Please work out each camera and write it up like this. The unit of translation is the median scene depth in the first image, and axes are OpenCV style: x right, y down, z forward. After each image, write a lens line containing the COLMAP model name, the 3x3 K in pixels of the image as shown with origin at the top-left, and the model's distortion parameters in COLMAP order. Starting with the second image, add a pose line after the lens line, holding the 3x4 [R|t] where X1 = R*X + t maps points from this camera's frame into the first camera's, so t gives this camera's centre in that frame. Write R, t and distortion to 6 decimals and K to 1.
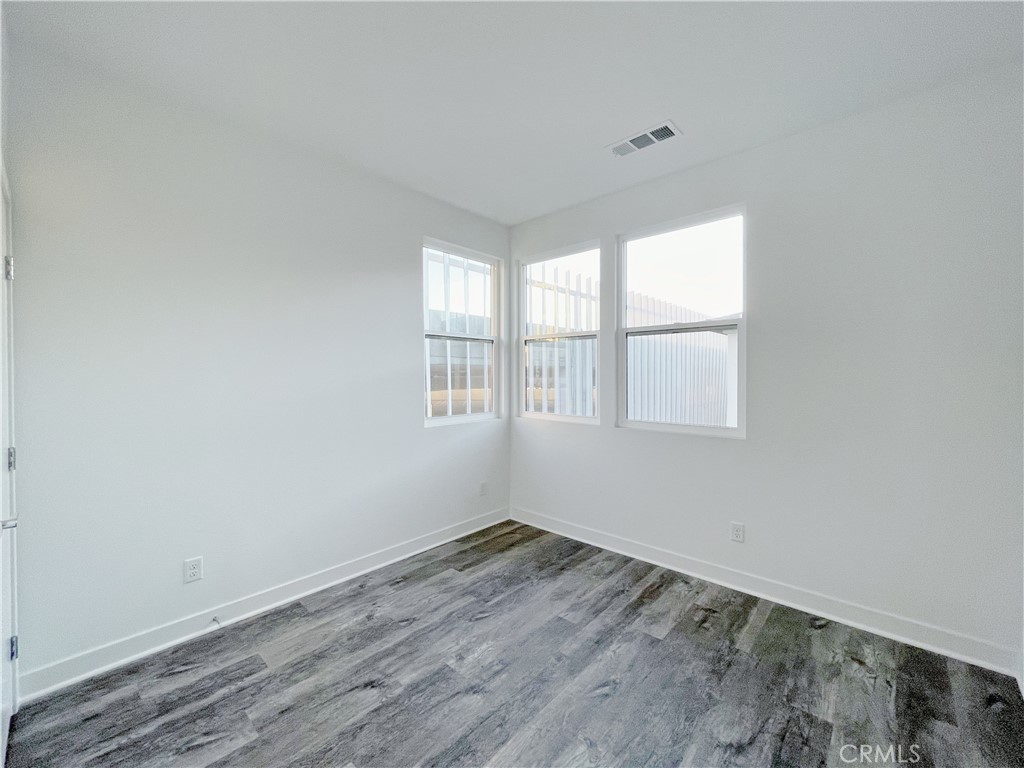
lens RADIAL K [[419.2, 0, 516.8], [0, 419.2, 384.3], [0, 0, 1]] dist [-0.002034, -0.000325]
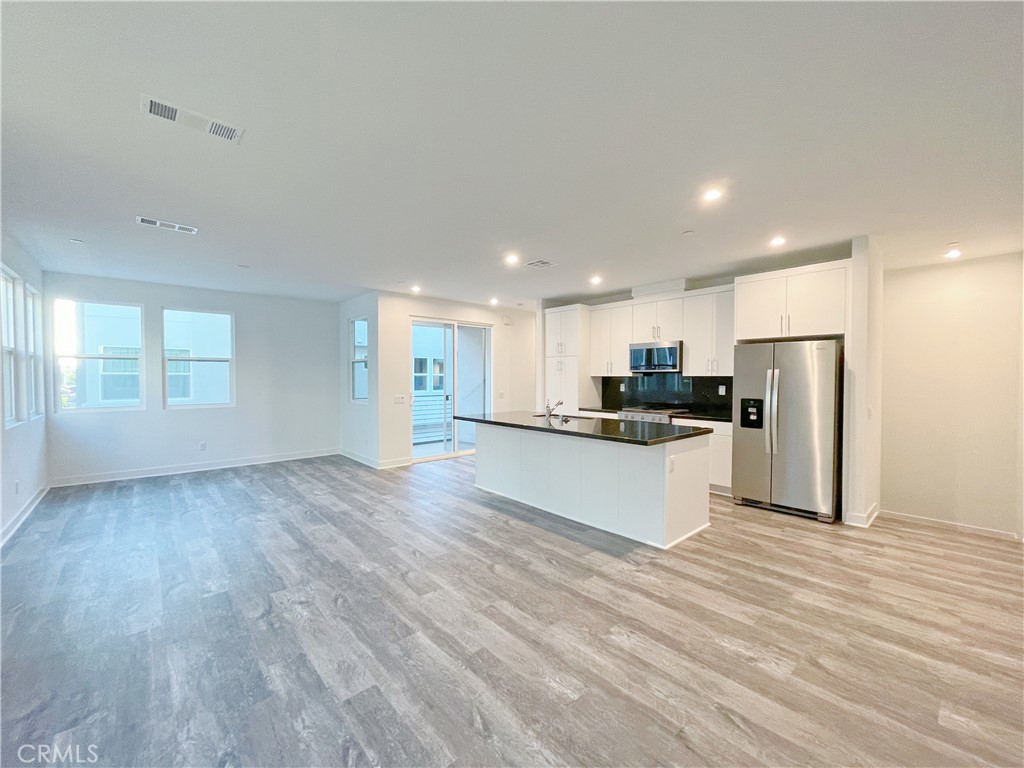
lens RADIAL K [[419.2, 0, 516.8], [0, 419.2, 384.3], [0, 0, 1]] dist [-0.002034, -0.000325]
pose [[0.086779, -0.018308, 0.996059, -1.378693], [0.015773, 0.999731, 0.017001, -0.014465], [-0.996103, 0.014236, 0.087044, -0.684301]]
